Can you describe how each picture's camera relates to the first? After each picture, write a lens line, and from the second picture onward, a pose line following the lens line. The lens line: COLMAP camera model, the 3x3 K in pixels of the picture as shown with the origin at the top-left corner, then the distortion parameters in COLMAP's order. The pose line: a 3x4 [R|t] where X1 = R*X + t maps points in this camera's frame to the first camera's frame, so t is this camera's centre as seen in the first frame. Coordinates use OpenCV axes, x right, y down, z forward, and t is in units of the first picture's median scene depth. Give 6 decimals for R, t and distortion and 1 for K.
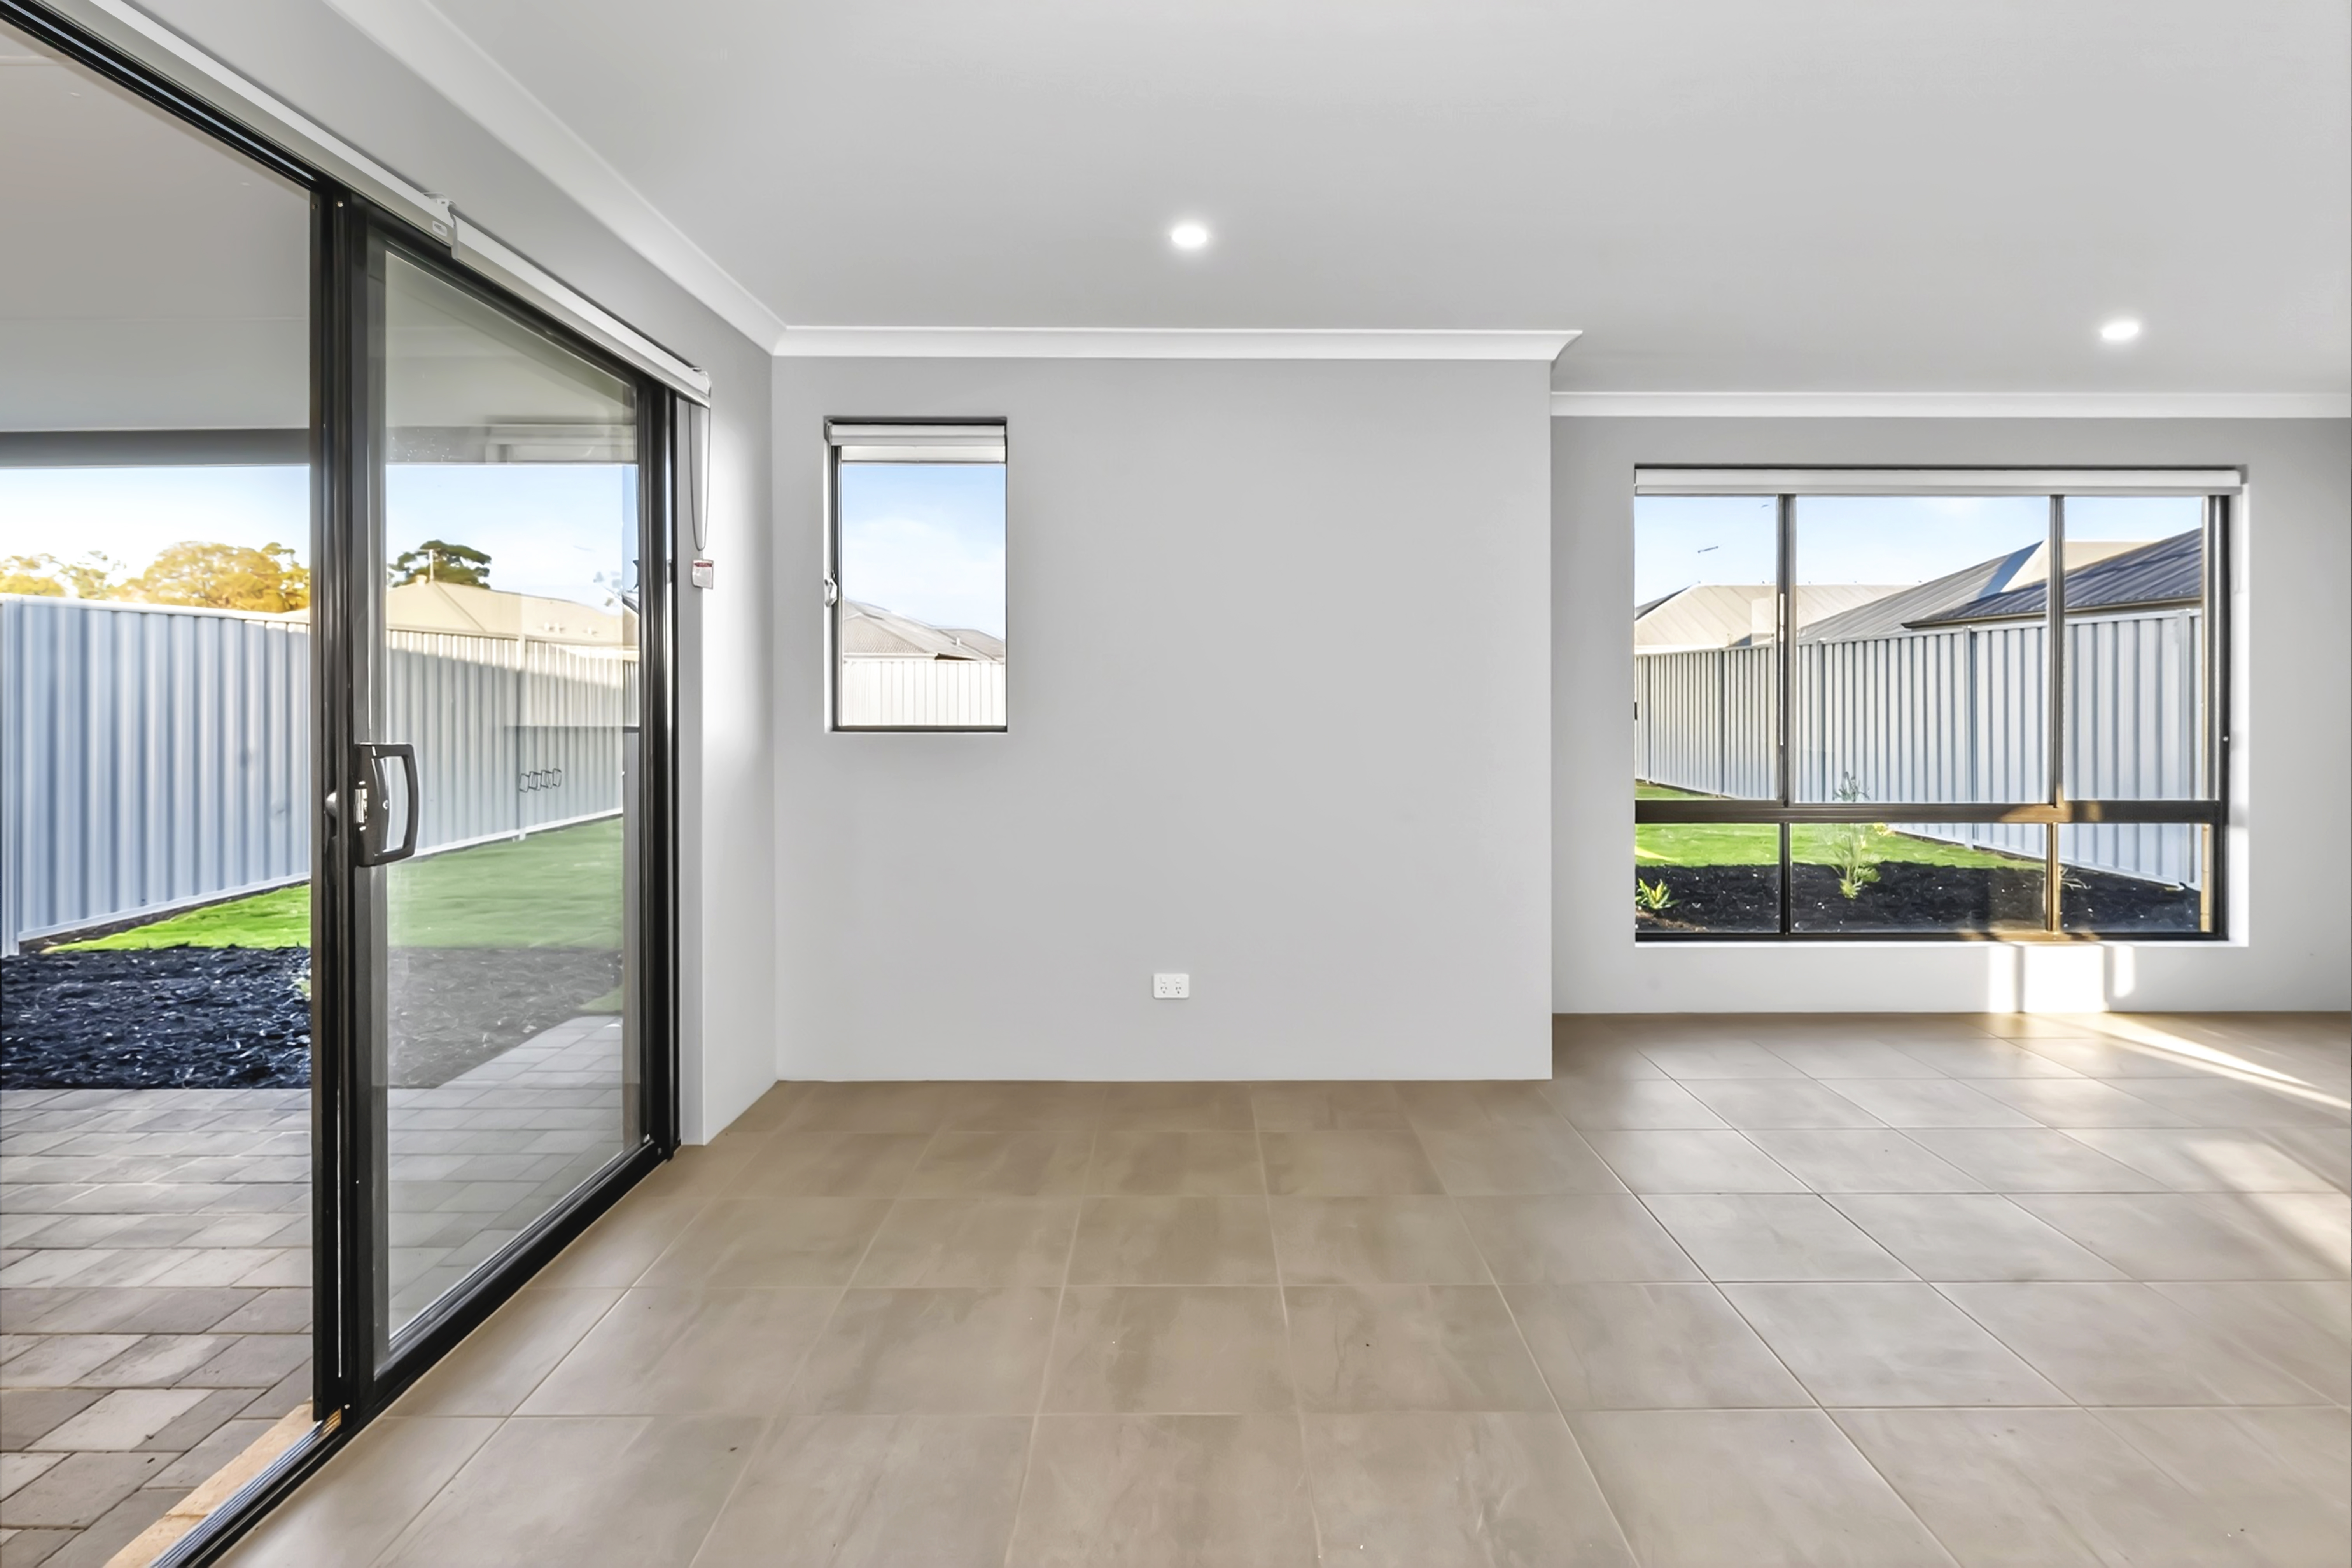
lens RADIAL K [[1317.9, 0, 1104.2], [0, 1317.9, 688.7], [0, 0, 1]] dist [-0.035261, 0.019056]
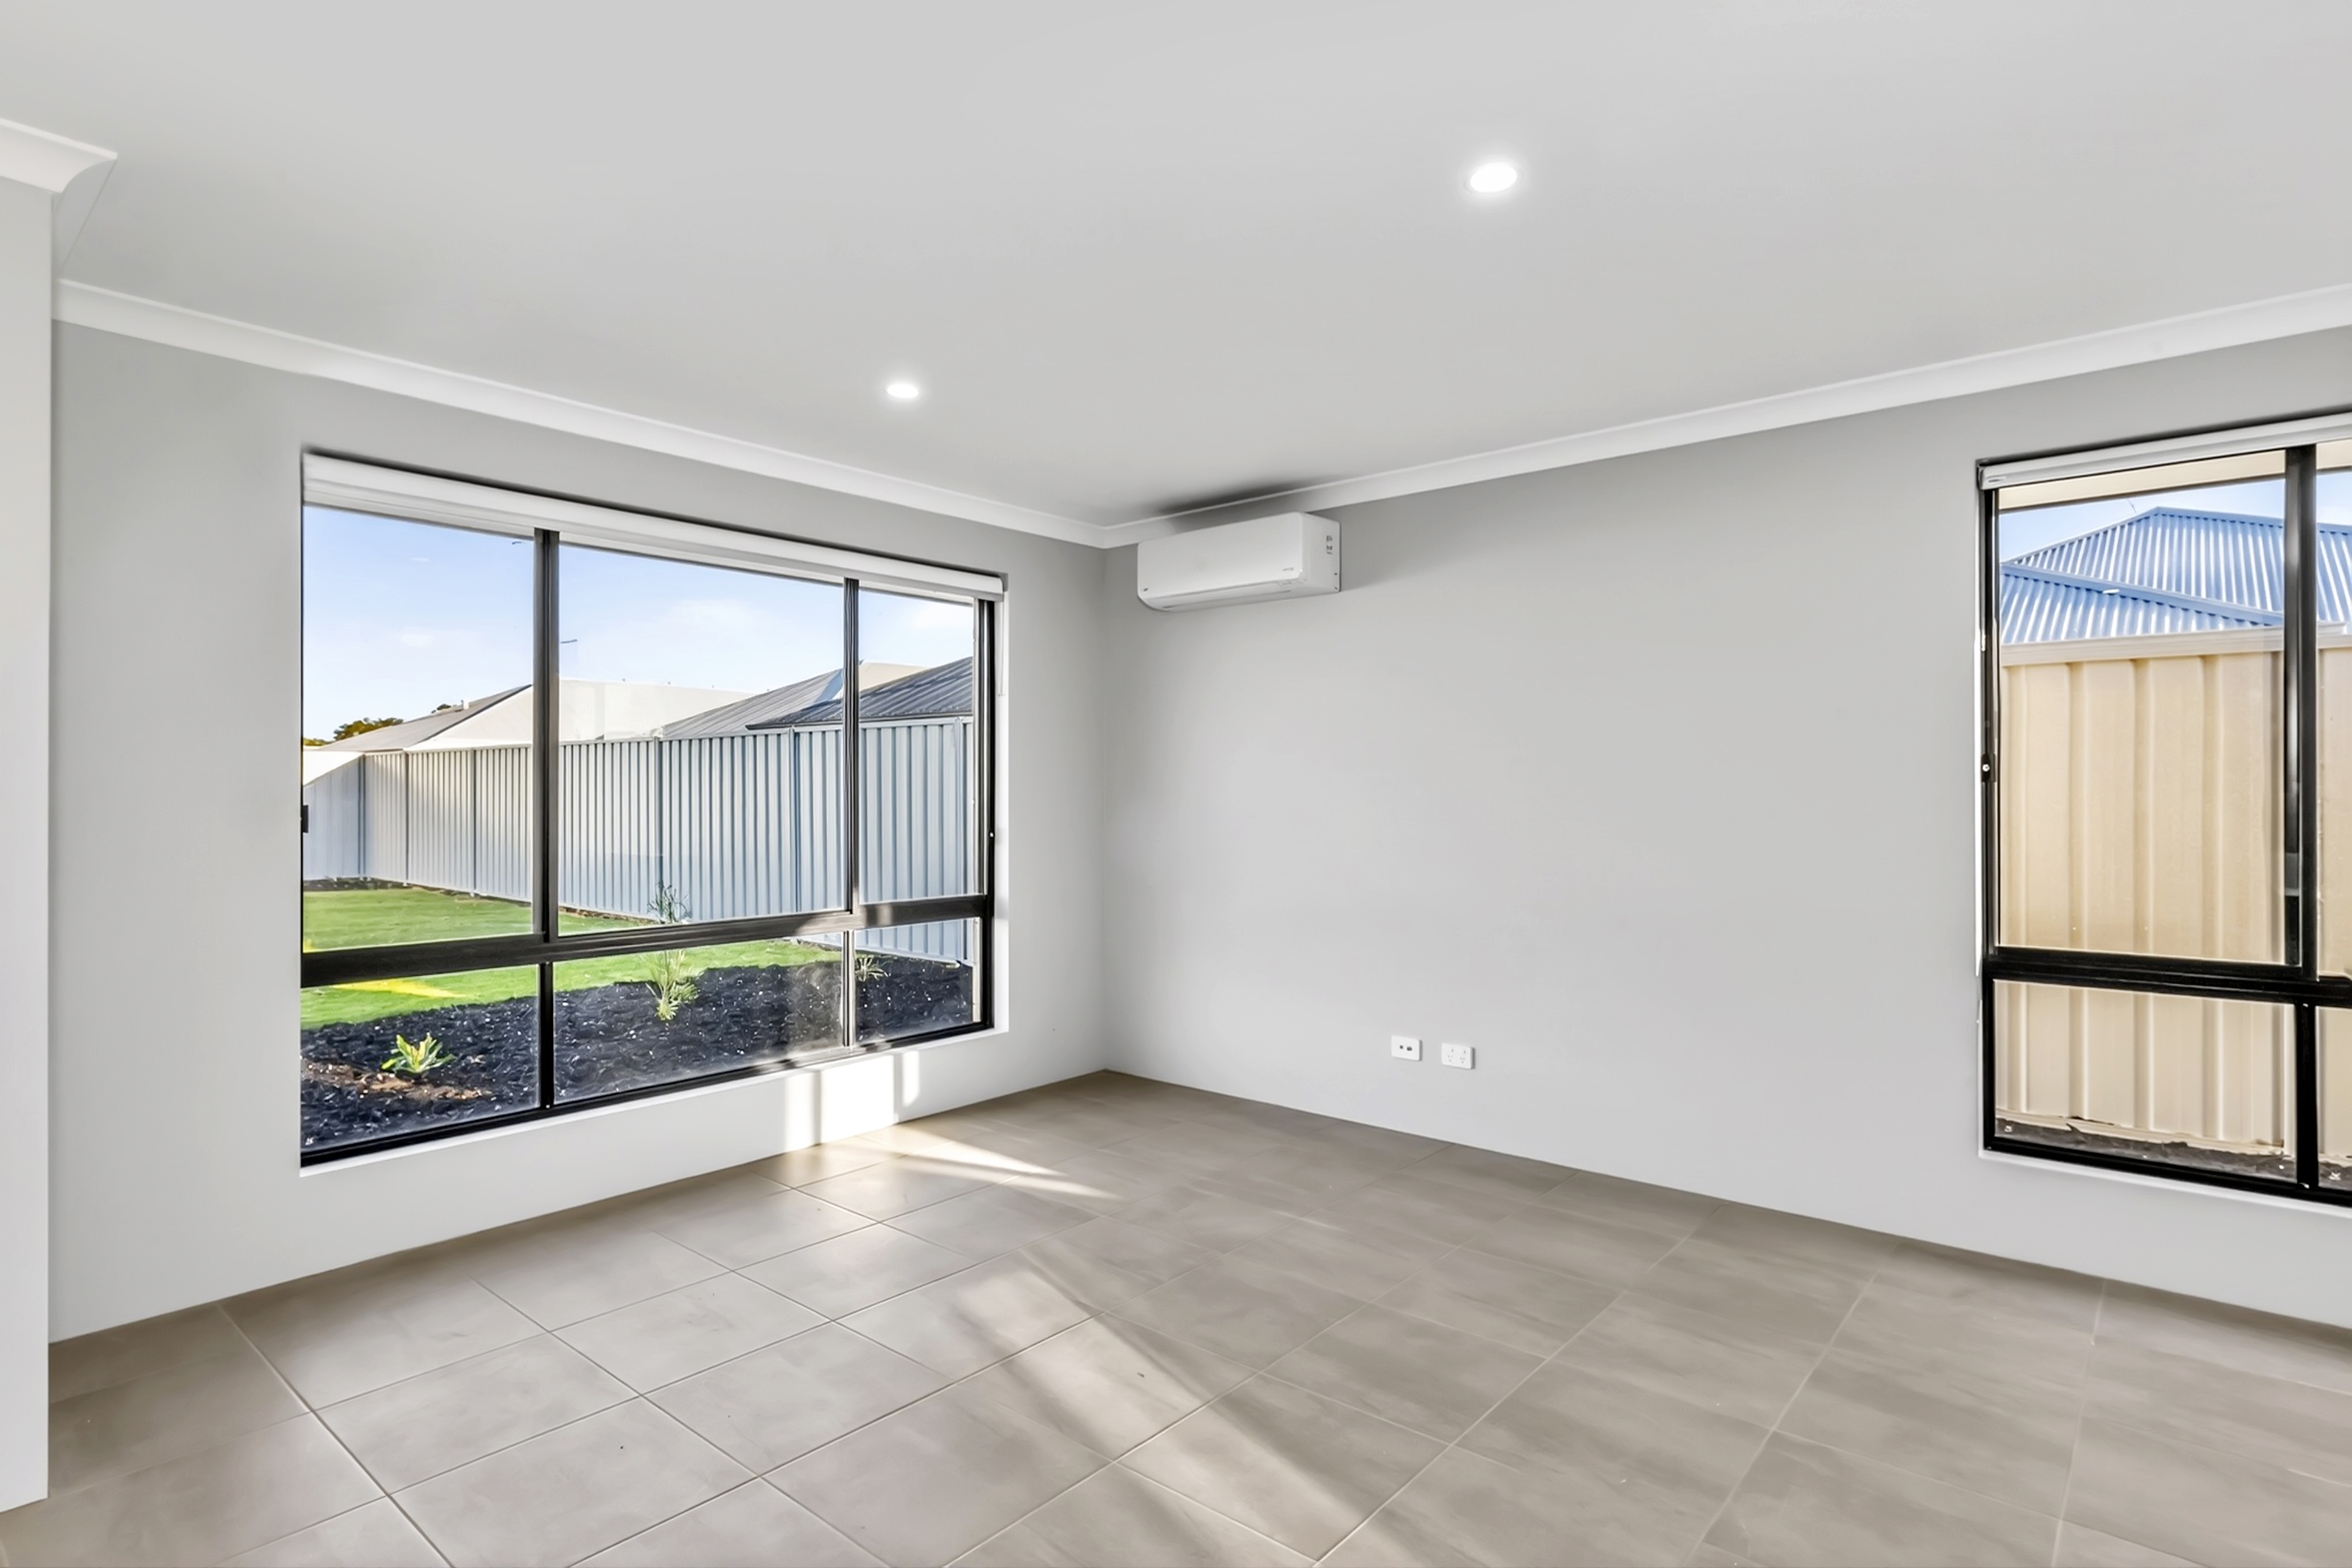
lens RADIAL K [[1215.7, 0, 1176.0], [0, 1215.7, 784.0], [0, 0, 1]] dist [-0.004531, -0.000055]
pose [[0.644676, 0.002070, 0.764453, 0.211741], [0.000855, 0.999994, -0.003429, 0.000877], [-0.764456, 0.002865, 0.644670, 0.254634]]
